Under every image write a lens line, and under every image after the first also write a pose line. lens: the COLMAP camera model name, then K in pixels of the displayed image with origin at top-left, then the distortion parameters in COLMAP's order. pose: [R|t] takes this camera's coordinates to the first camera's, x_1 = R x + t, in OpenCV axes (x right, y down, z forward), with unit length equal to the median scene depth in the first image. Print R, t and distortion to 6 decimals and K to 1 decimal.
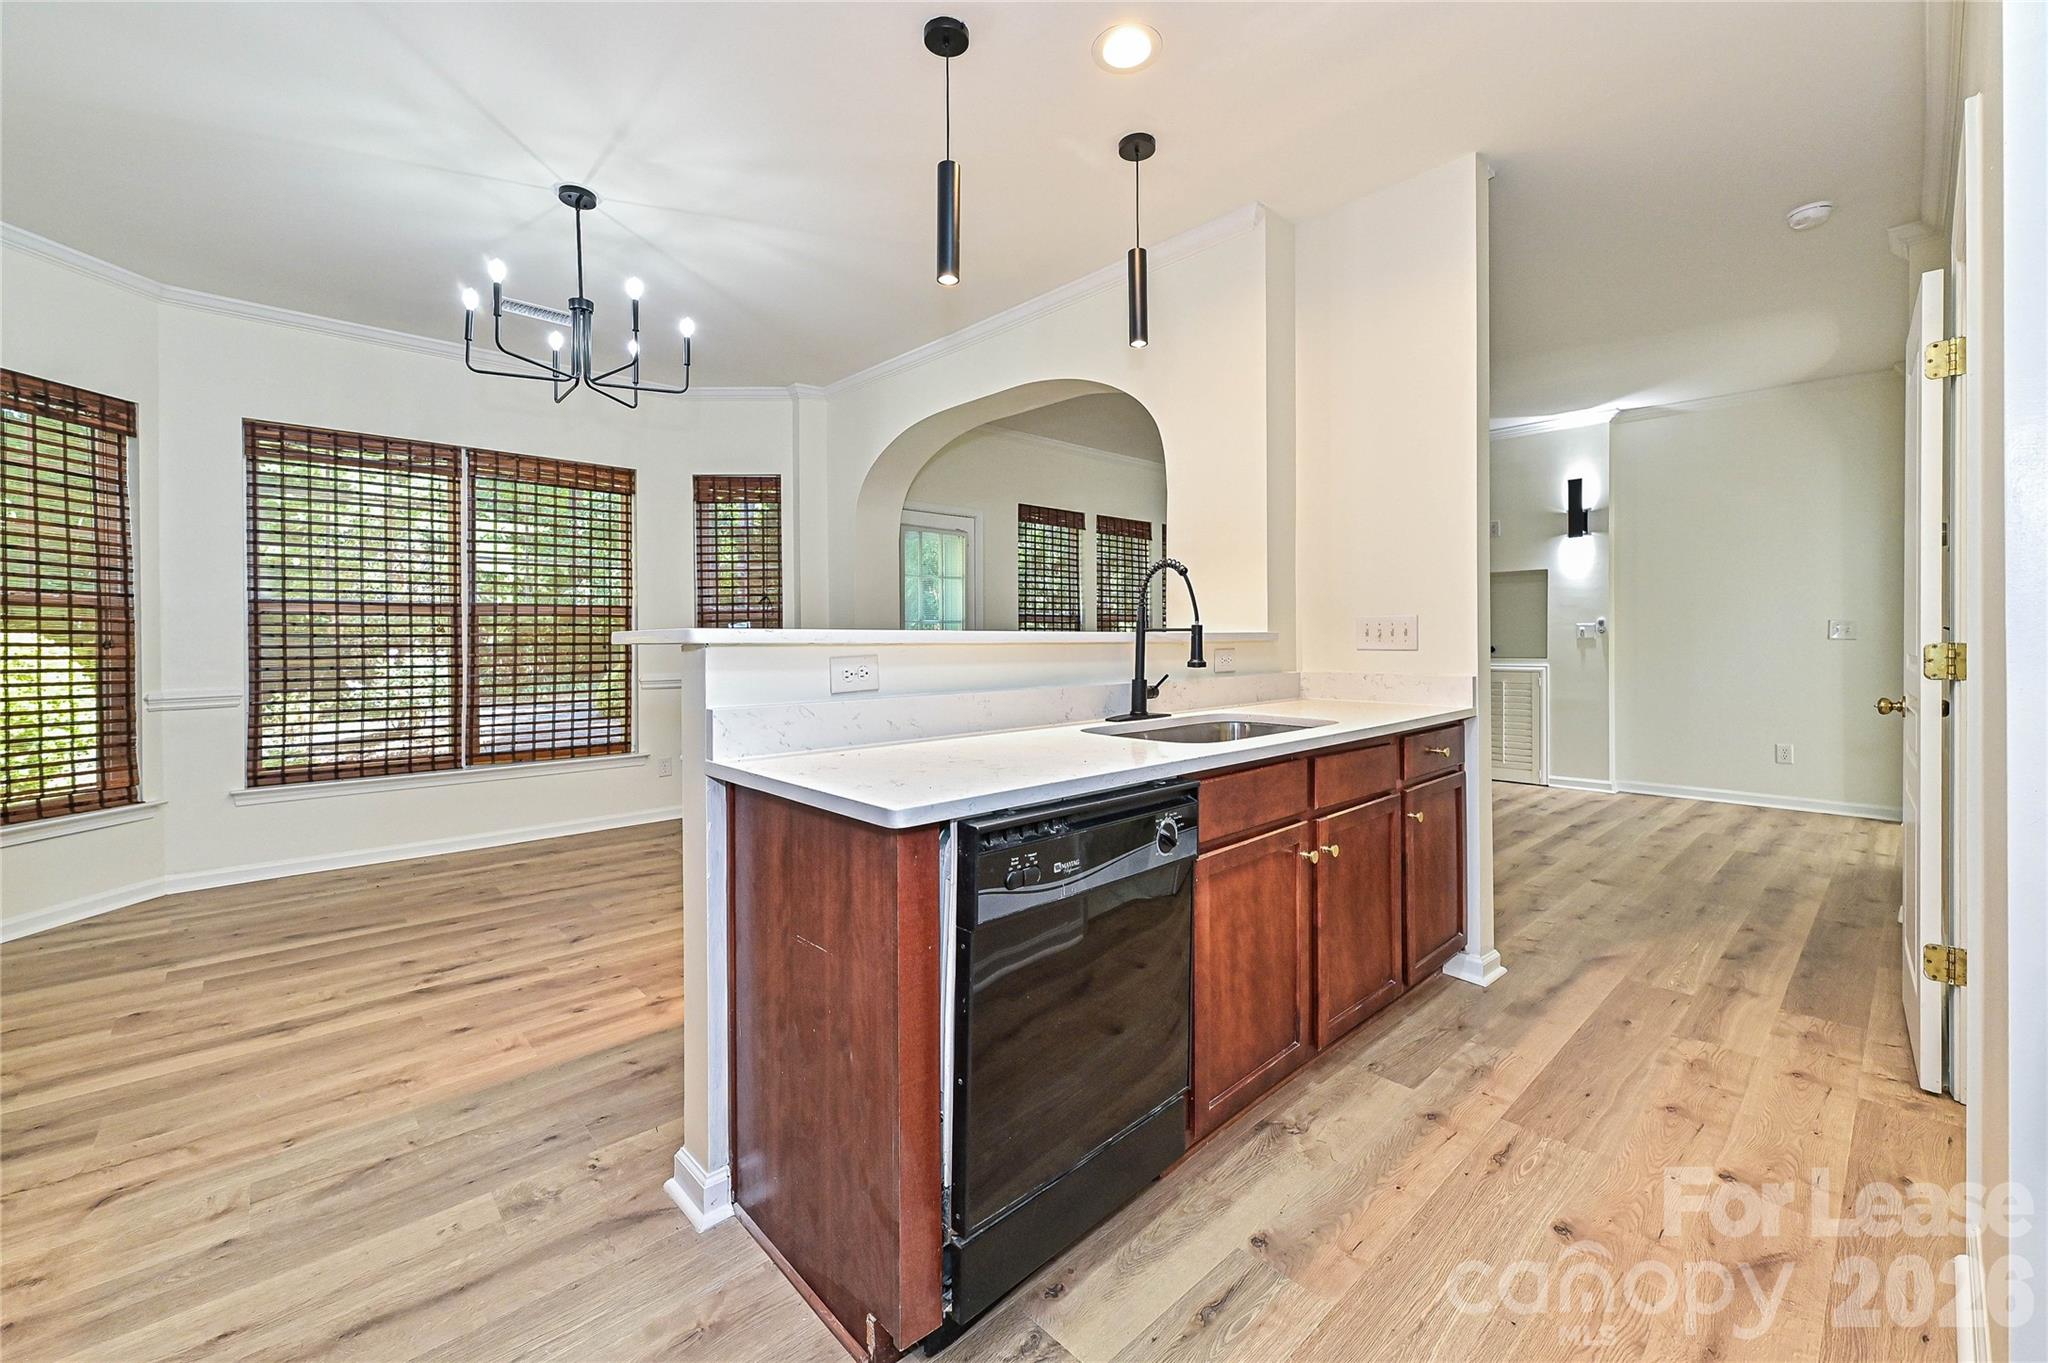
lens RADIAL K [[822.4, 0, 1014.6], [0, 822.4, 645.9], [0, 0, 1]] dist [-0.006520, 0.001089]
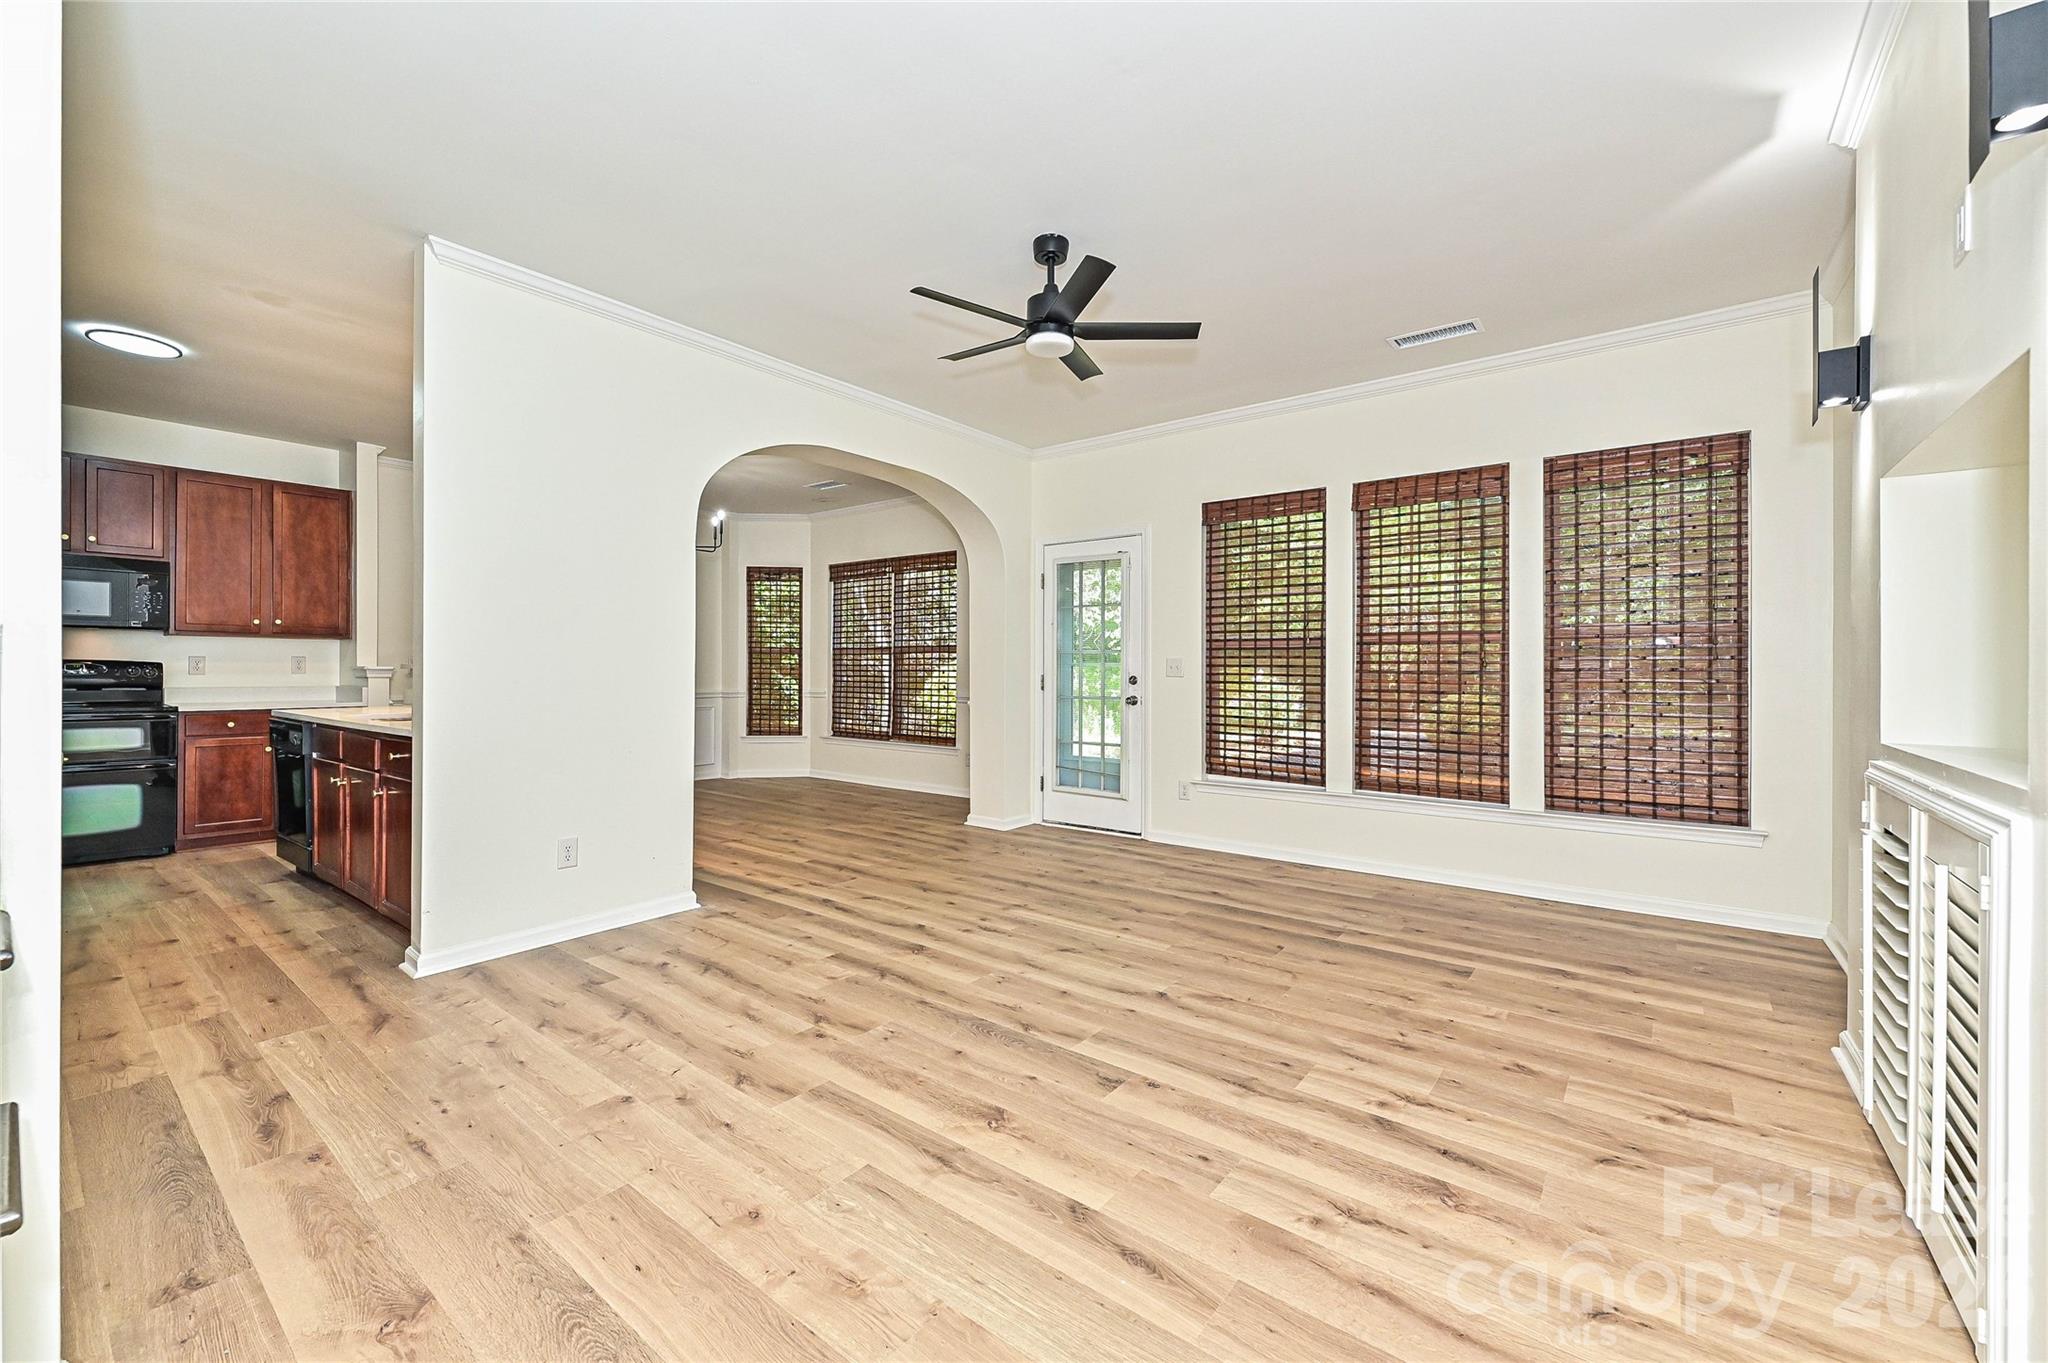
lens RADIAL K [[822.4, 0, 1027.0], [0, 822.4, 665.9], [0, 0, 1]] dist [-0.006520, 0.001089]
pose [[0.173892, 0.004659, -0.984754, 1.514952], [-0.012495, 0.999919, 0.002525, -0.024821], [0.984685, 0.011865, 0.173936, 1.347578]]
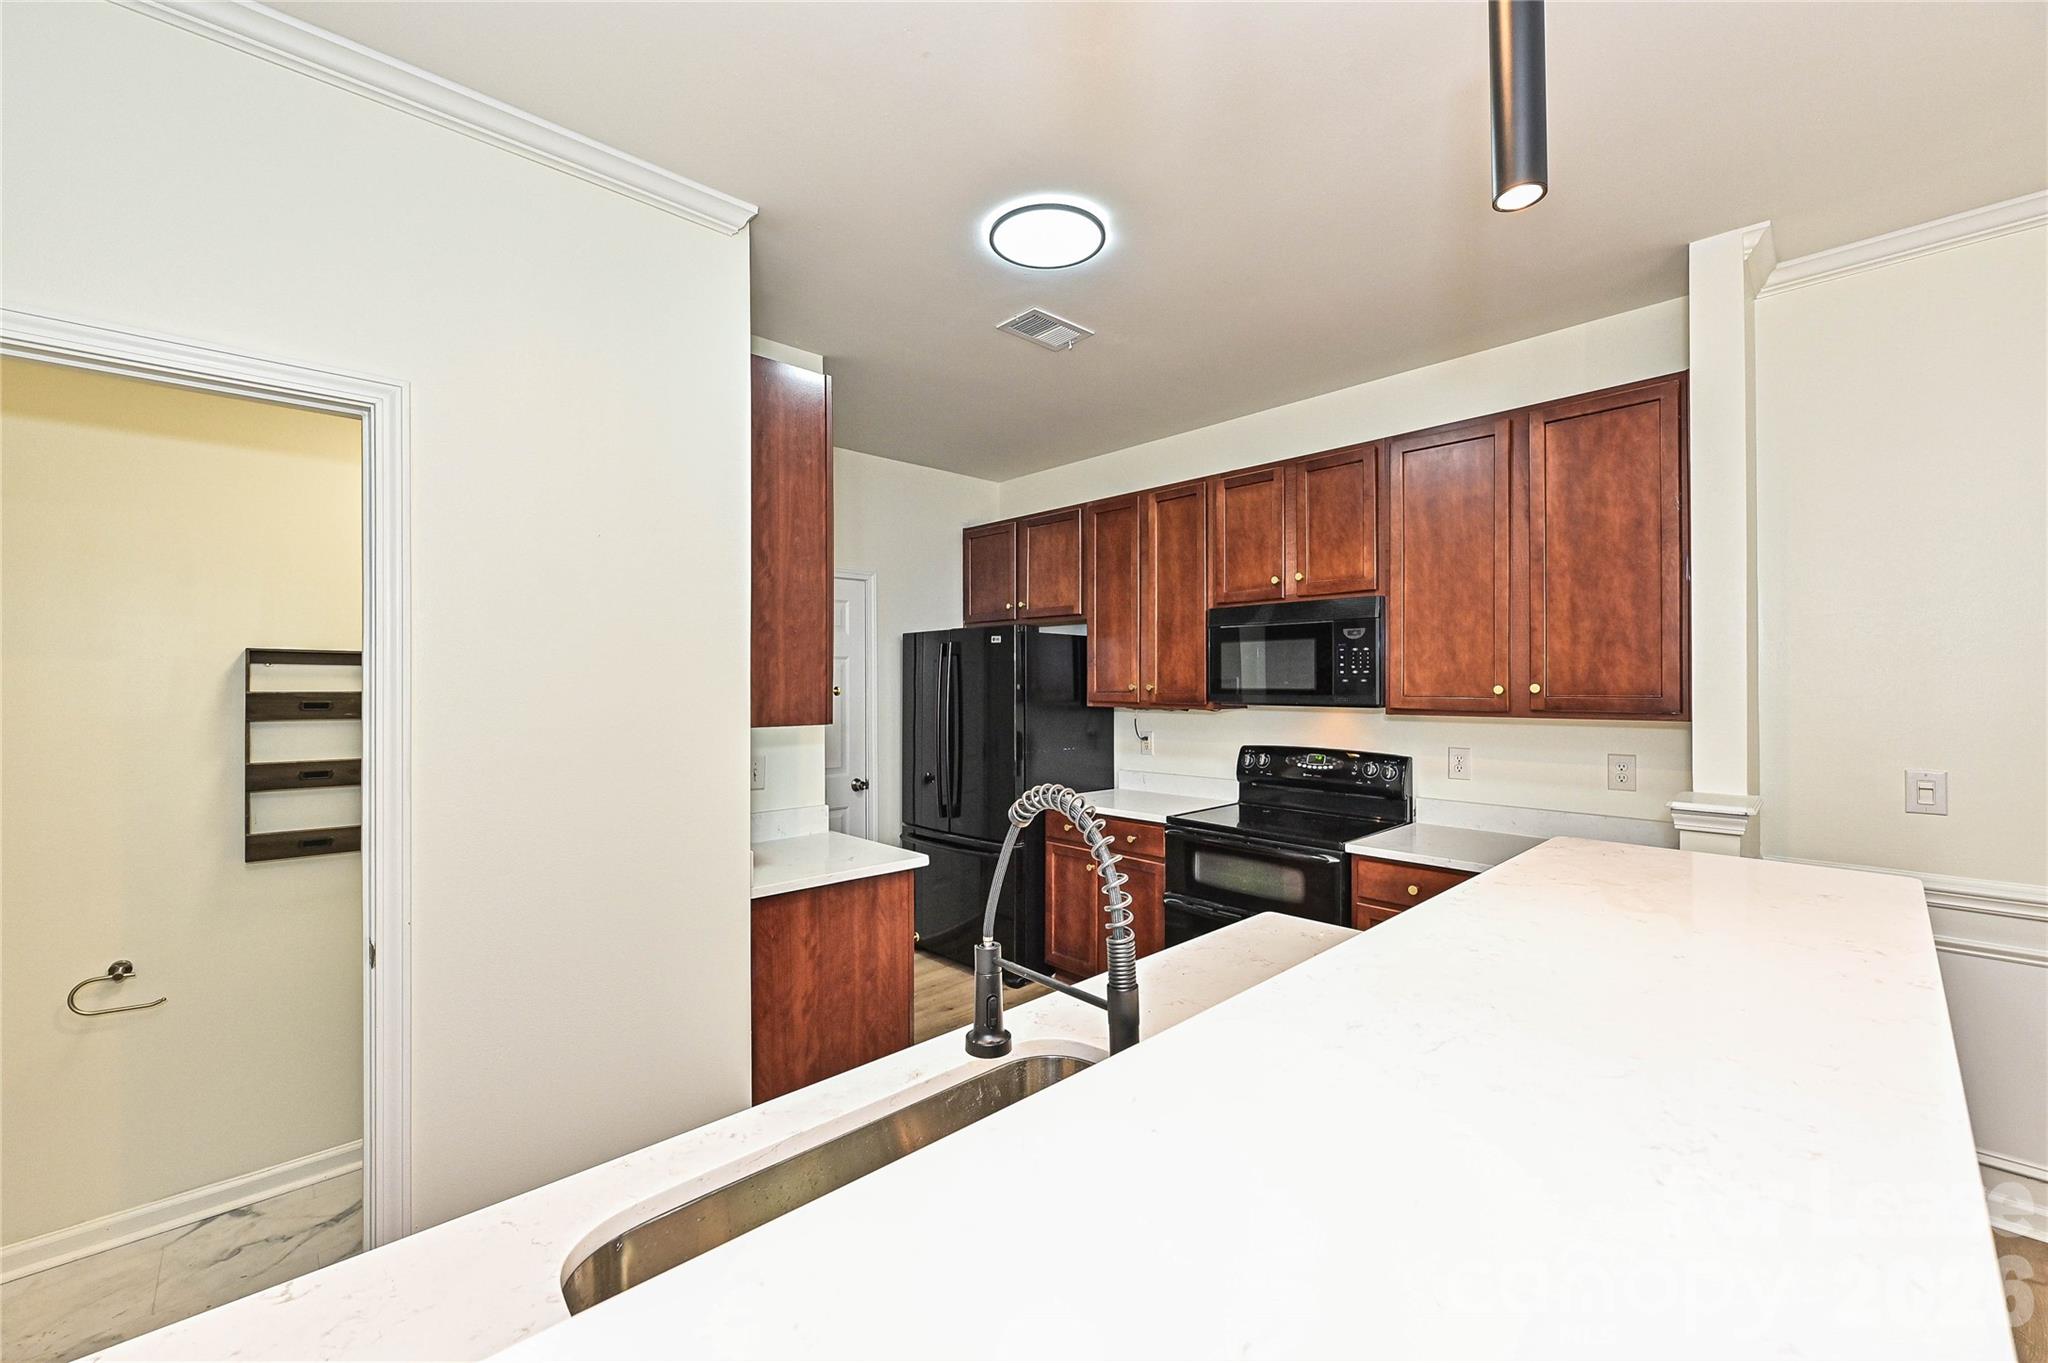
lens RADIAL K [[822.4, 0, 1017.3], [0, 822.4, 682.1], [0, 0, 1]] dist [-0.006520, 0.001089]
pose [[-0.999931, 0.009237, -0.007193, 0.136186], [0.009210, 0.999951, 0.003698, -0.104896], [0.007226, 0.003631, -0.999967, 0.948697]]
